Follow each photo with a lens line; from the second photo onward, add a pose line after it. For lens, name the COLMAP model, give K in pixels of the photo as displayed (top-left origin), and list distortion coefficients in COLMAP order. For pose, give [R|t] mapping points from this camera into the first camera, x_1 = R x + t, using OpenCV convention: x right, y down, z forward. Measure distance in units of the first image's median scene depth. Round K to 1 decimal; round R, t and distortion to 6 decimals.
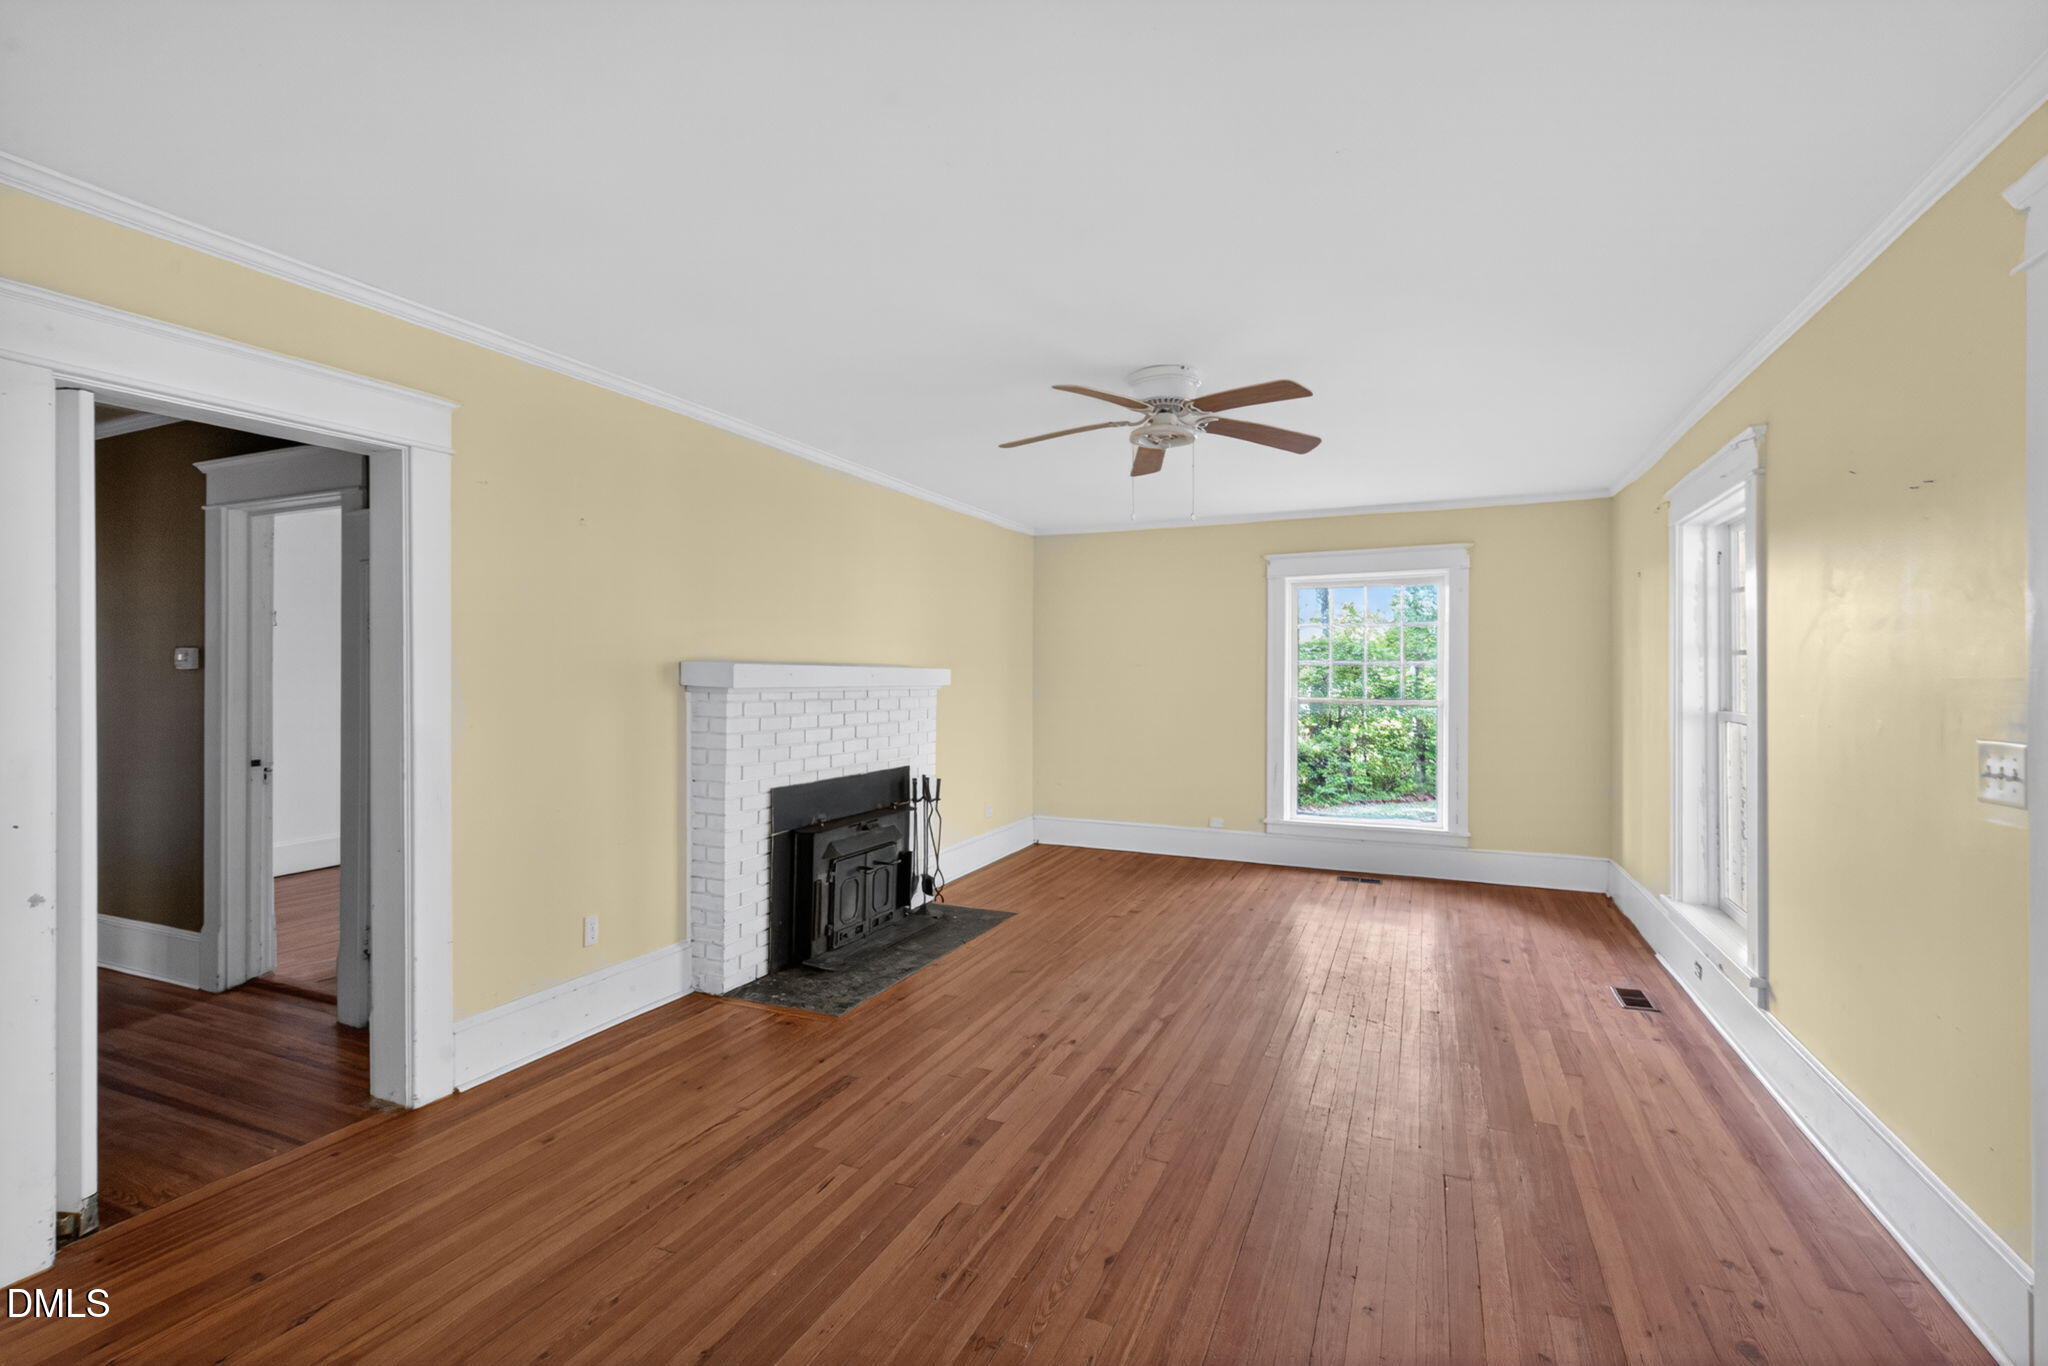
lens RADIAL K [[933.6, 0, 1015.7], [0, 933.6, 686.2], [0, 0, 1]] dist [0.001190, -0.000593]
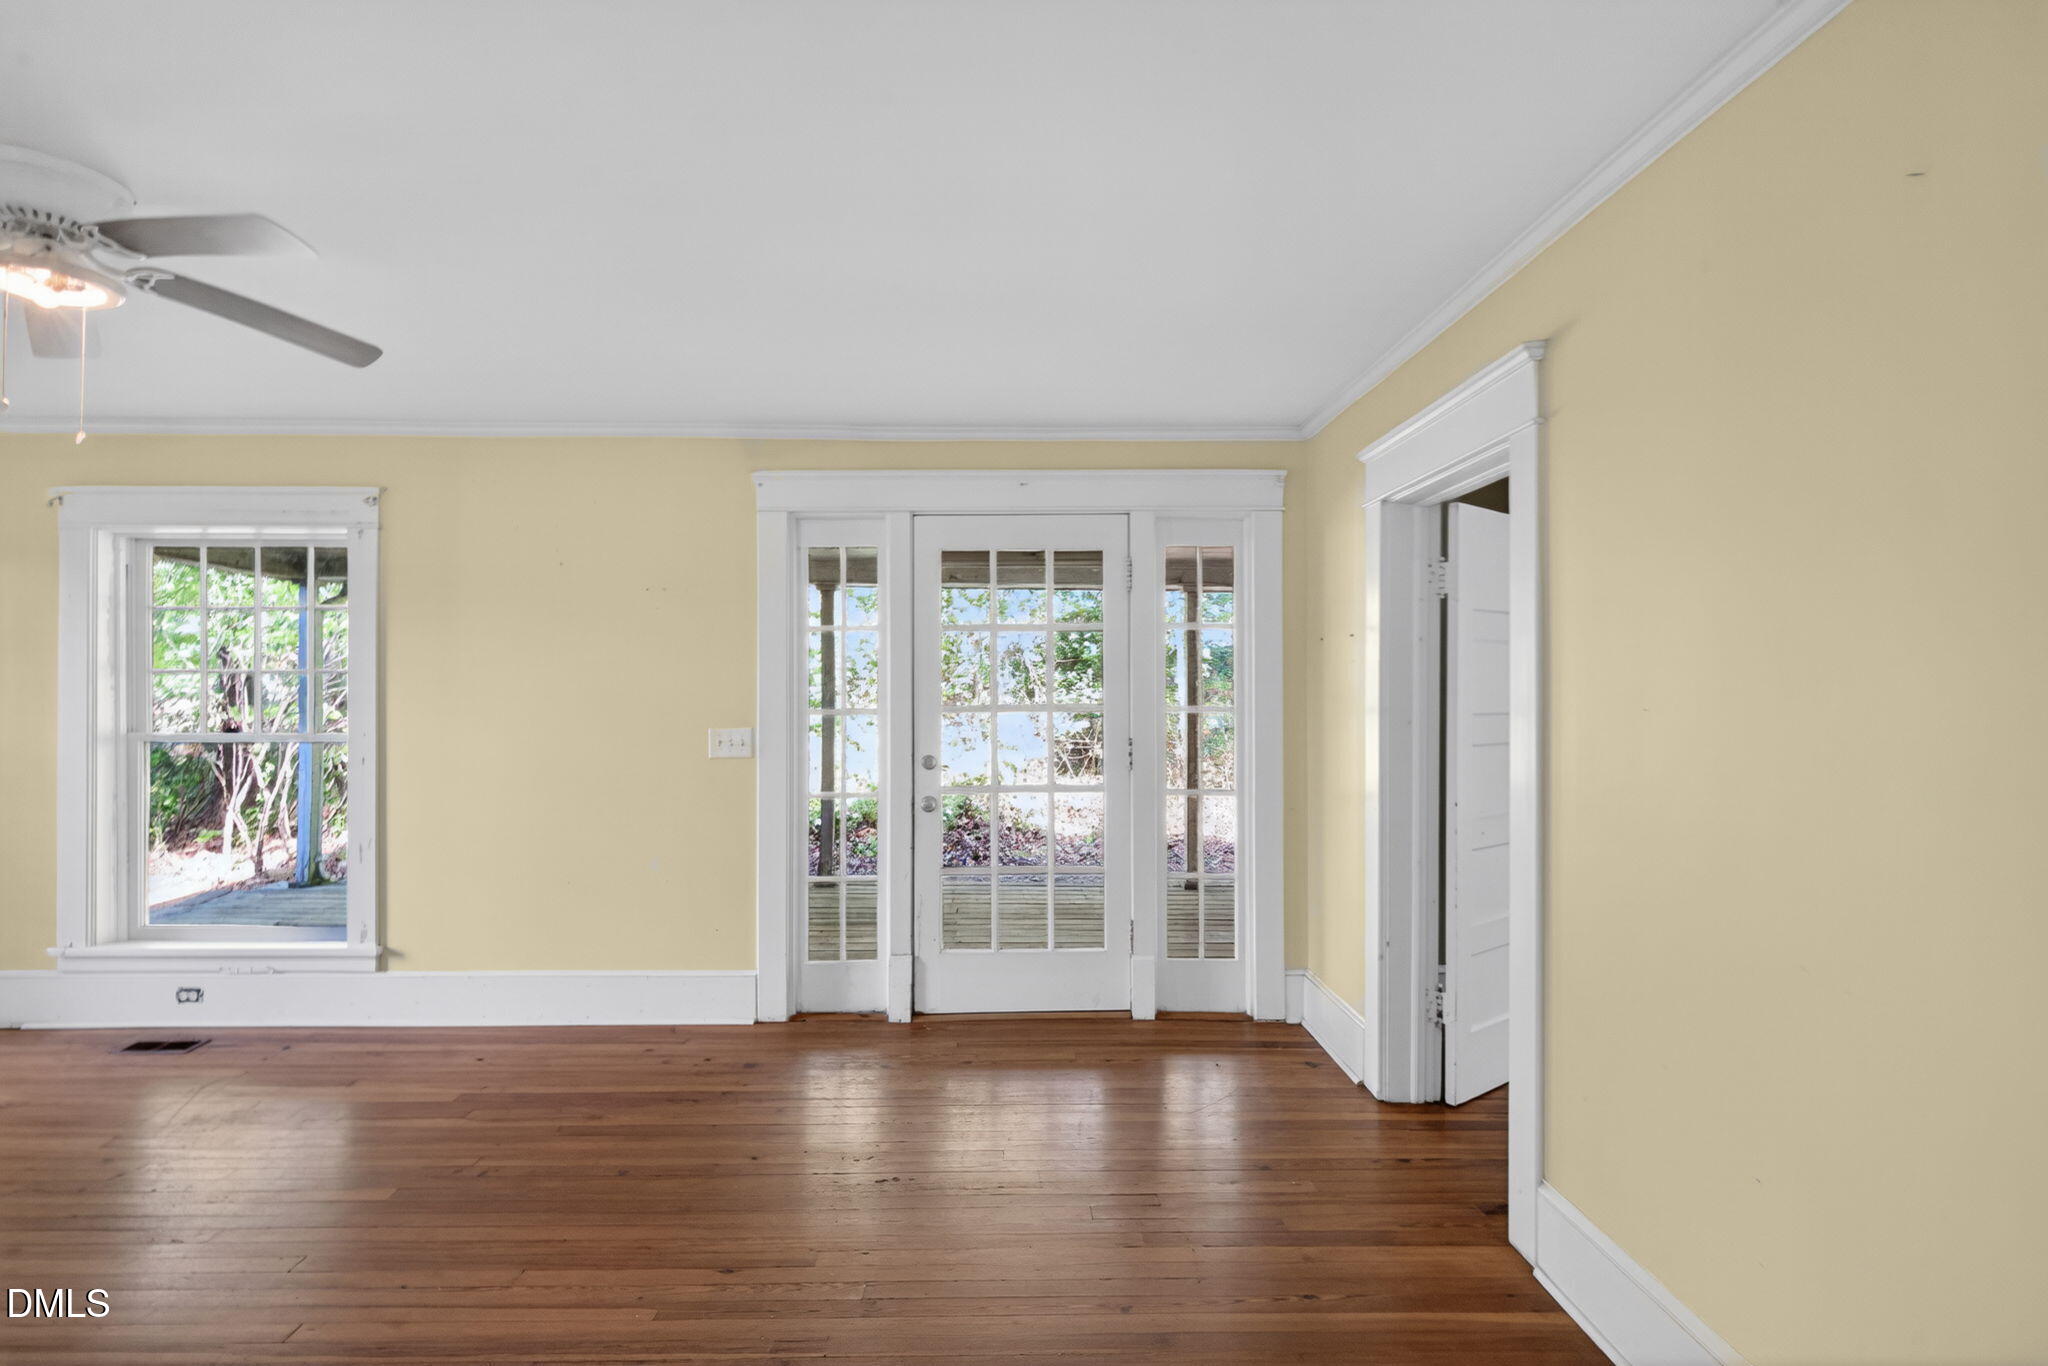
lens RADIAL K [[933.6, 0, 1015.7], [0, 933.6, 686.2], [0, 0, 1]] dist [0.001190, -0.000593]
pose [[-0.418270, 0.000832, 0.908322, -0.543211], [0.008141, 0.999963, 0.002833, -0.016748], [-0.908286, 0.008580, -0.418262, 0.636584]]
